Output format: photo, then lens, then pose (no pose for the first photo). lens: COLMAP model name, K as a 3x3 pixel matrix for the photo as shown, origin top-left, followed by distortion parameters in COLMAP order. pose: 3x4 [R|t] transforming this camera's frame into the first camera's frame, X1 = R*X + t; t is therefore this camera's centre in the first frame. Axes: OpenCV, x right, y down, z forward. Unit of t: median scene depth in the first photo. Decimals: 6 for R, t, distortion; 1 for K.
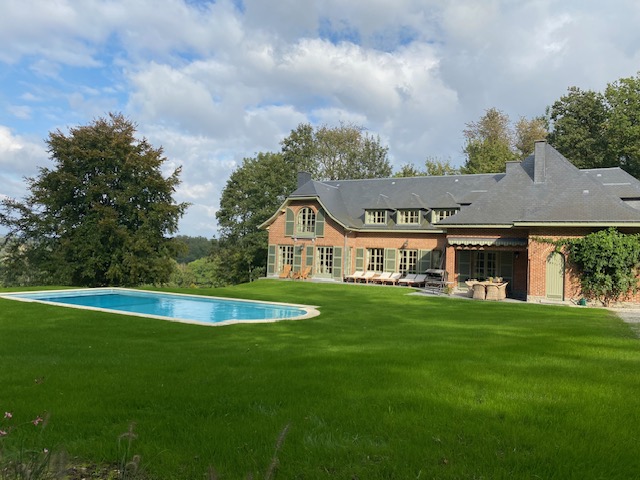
lens RADIAL K [[493.2, 0, 332.9], [0, 493.2, 241.1], [0, 0, 1]] dist [0.036015, -0.003376]
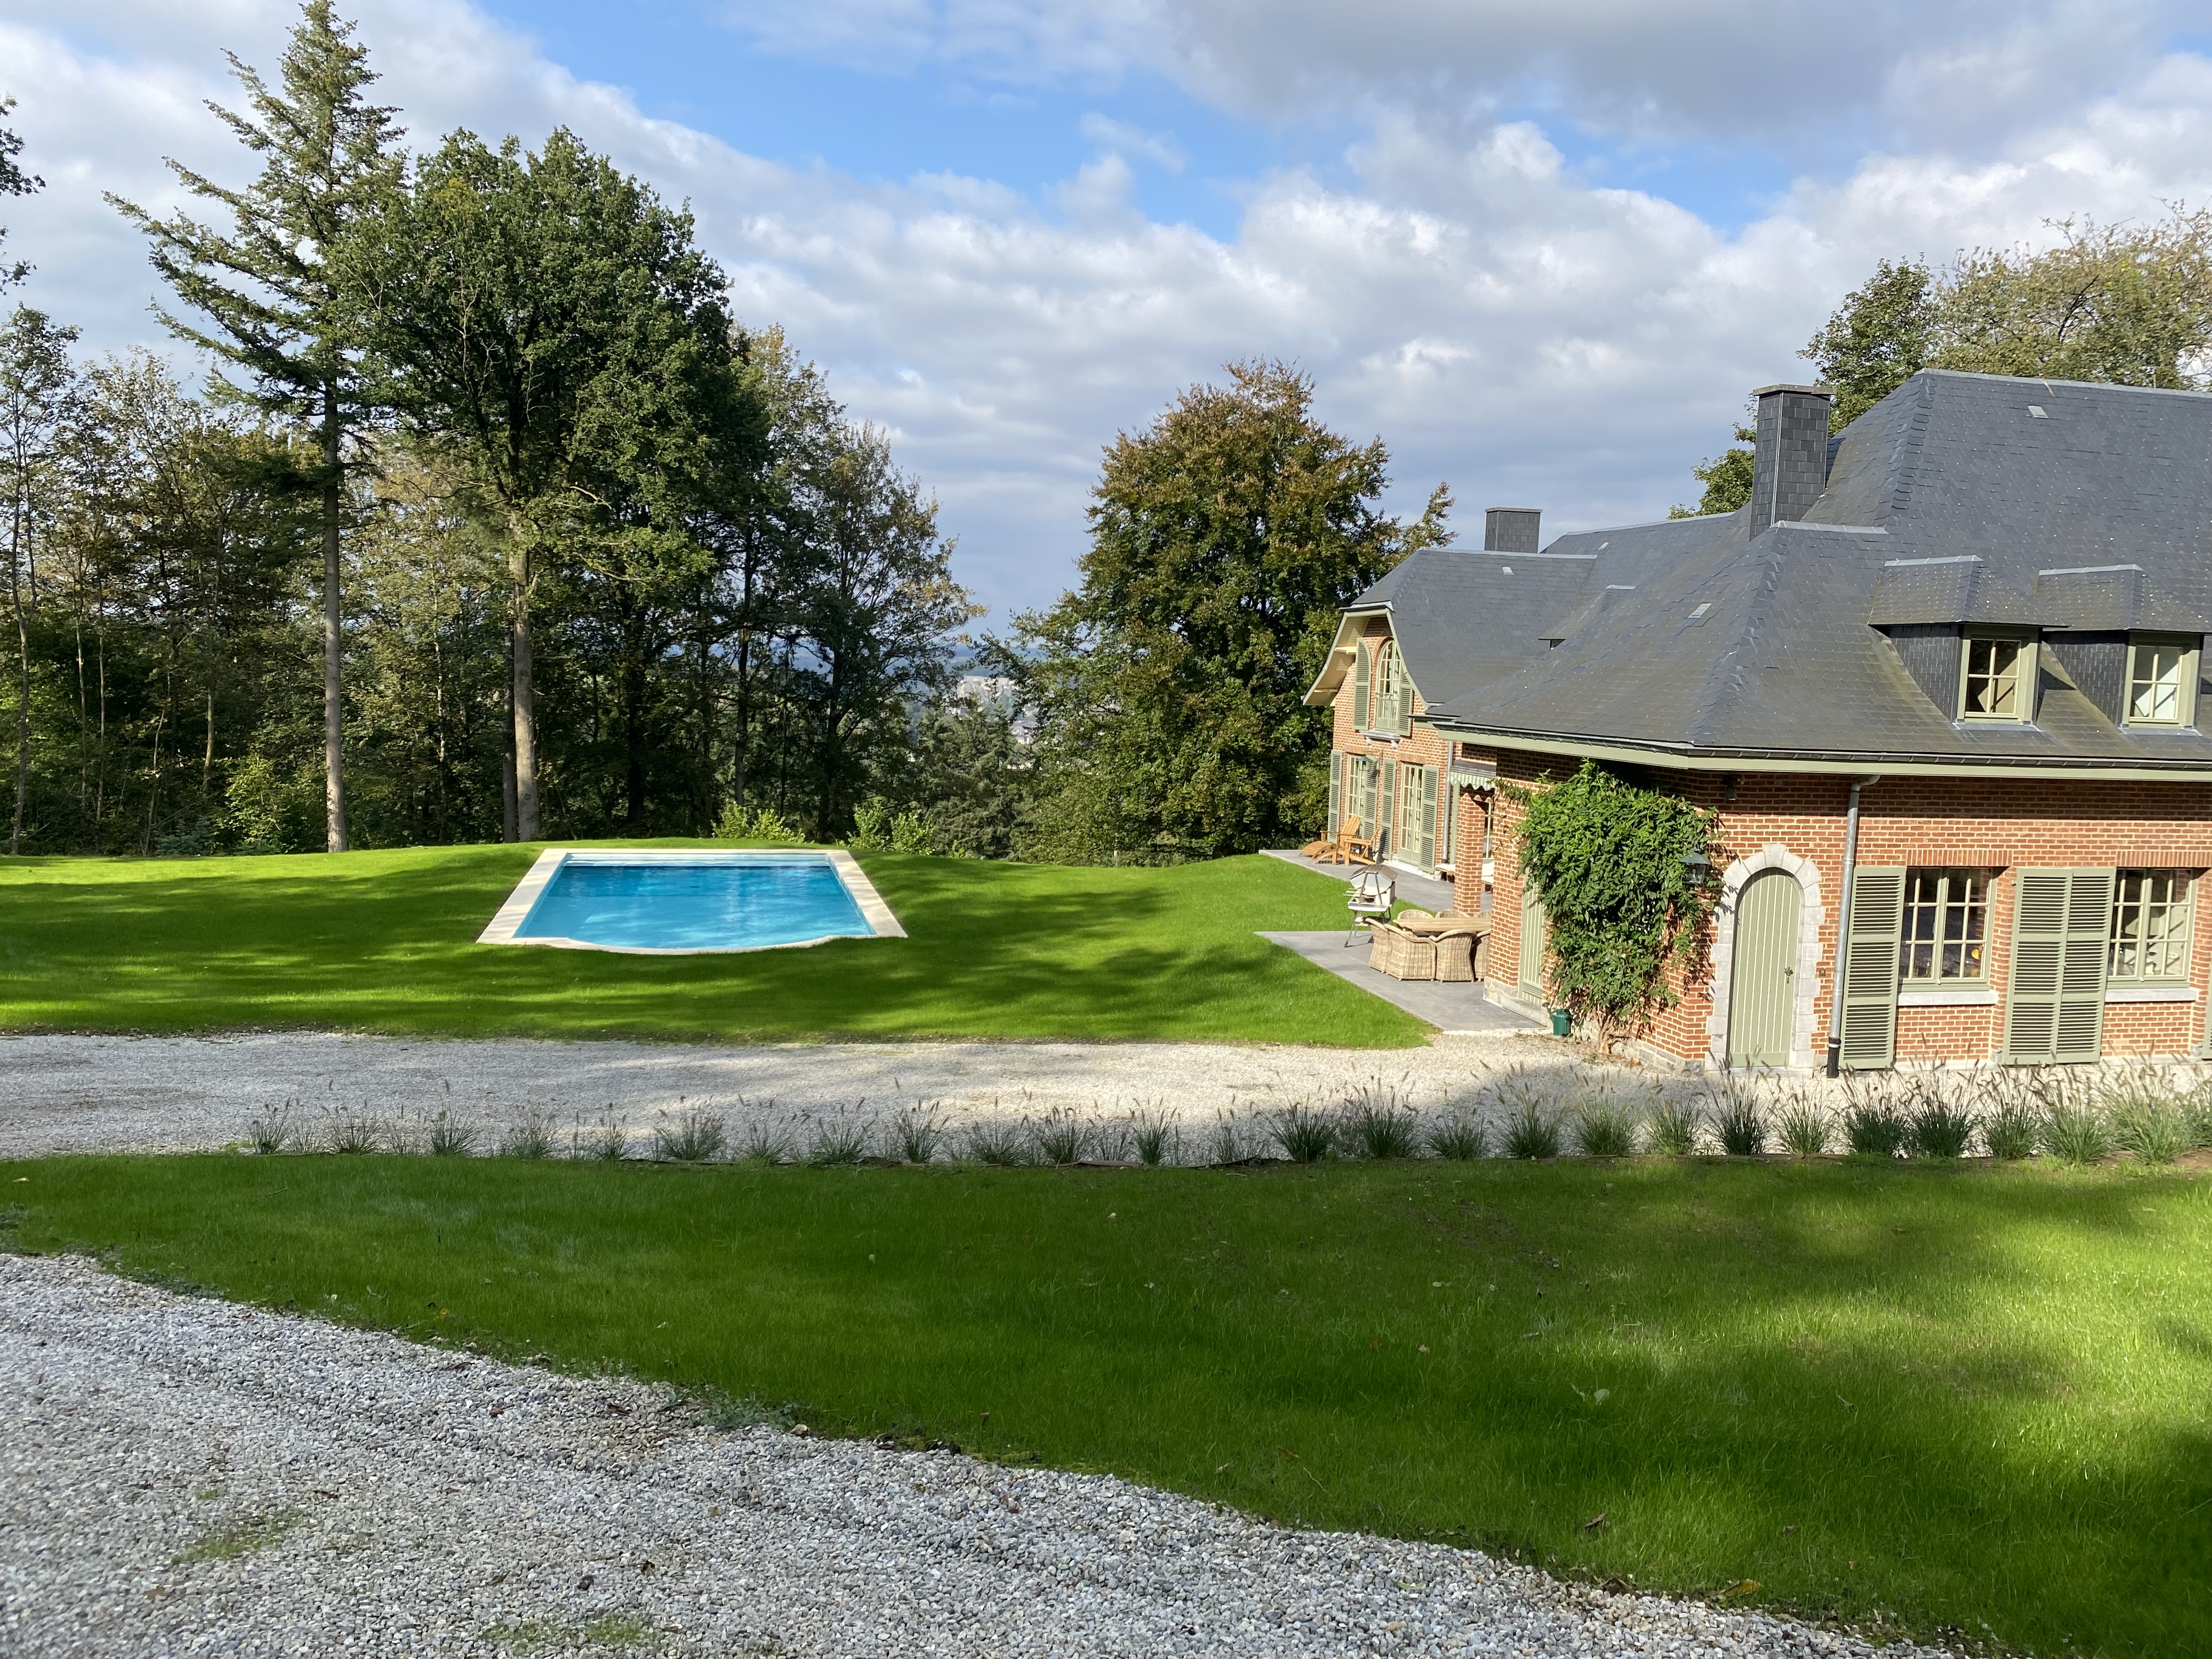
lens RADIAL K [[1737.8, 0, 1141.6], [0, 1737.8, 798.4], [0, 0, 1]] dist [0.024181, -0.010369]
pose [[0.658446, 0.051296, -0.750878, 0.696826], [0.004170, 0.997411, 0.071794, -0.047397], [0.752616, -0.050404, 0.656528, 0.133189]]
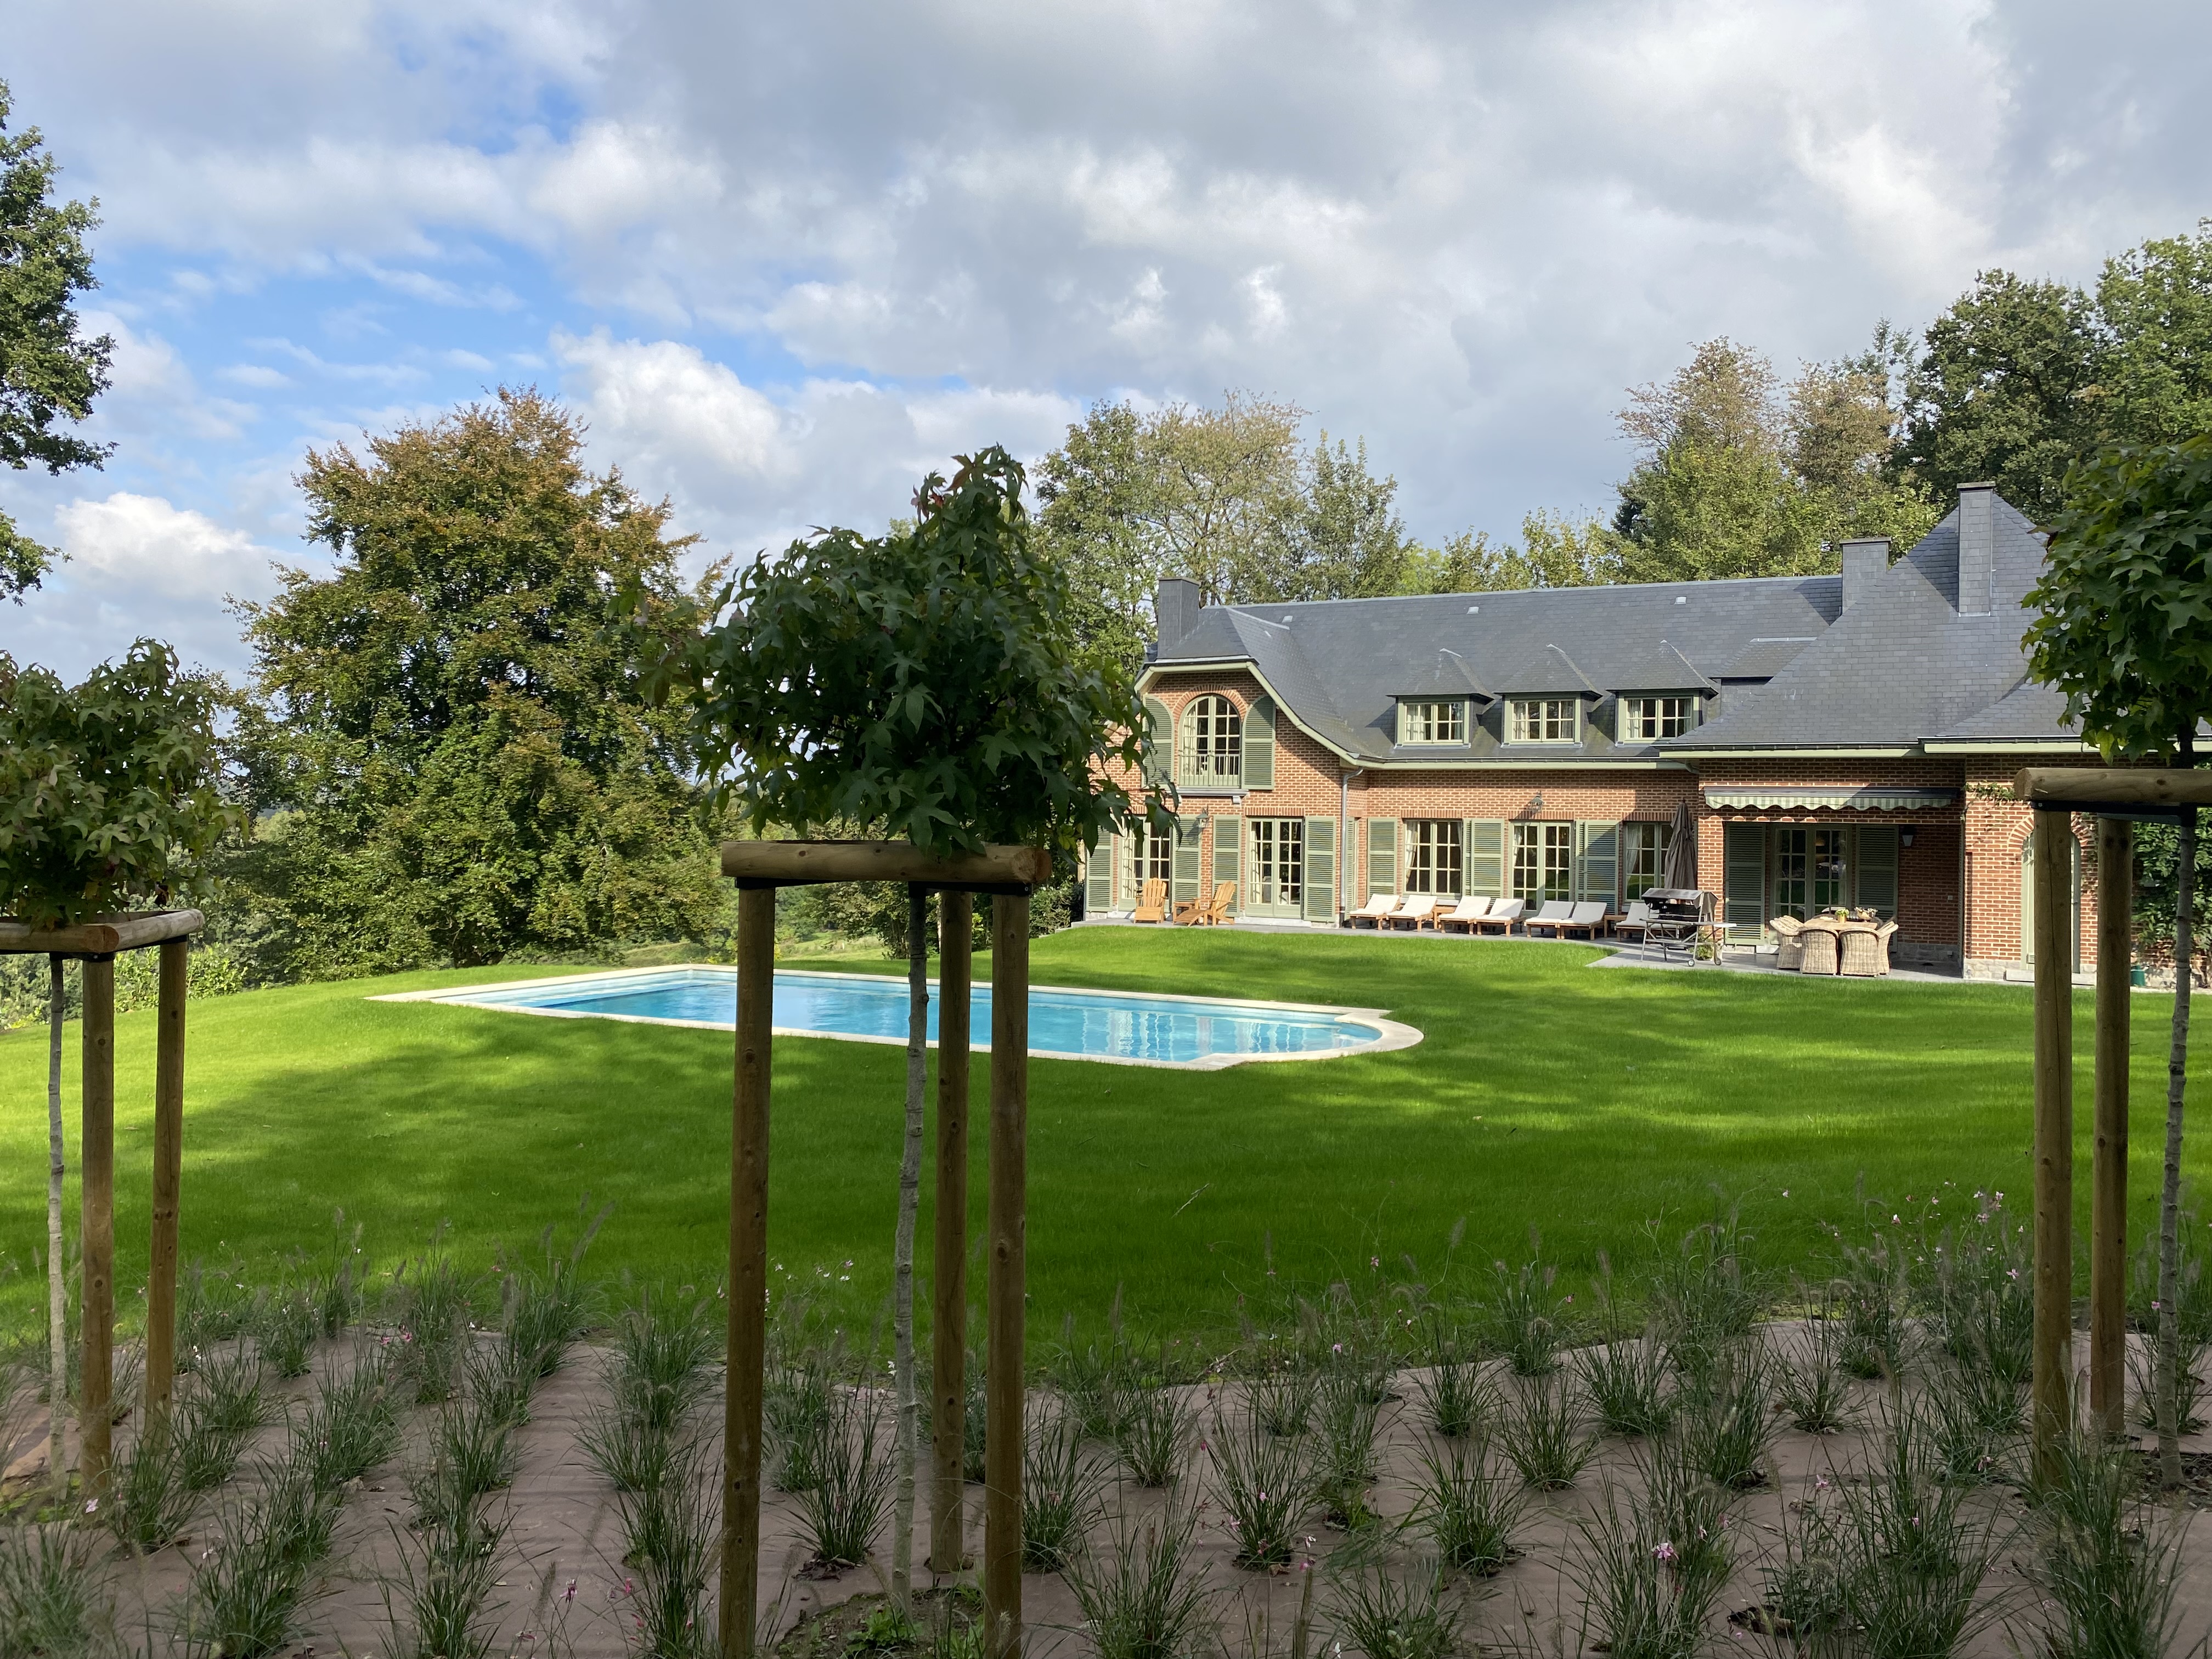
lens RADIAL K [[1709.1, 0, 1106.0], [0, 1709.1, 829.5], [0, 0, 1]] dist [0.011766, -0.006803]
pose [[0.999749, -0.020580, 0.008884, -0.133382], [0.020307, 0.999350, 0.029796, -0.016597], [-0.009491, -0.029609, 0.999517, -0.092830]]
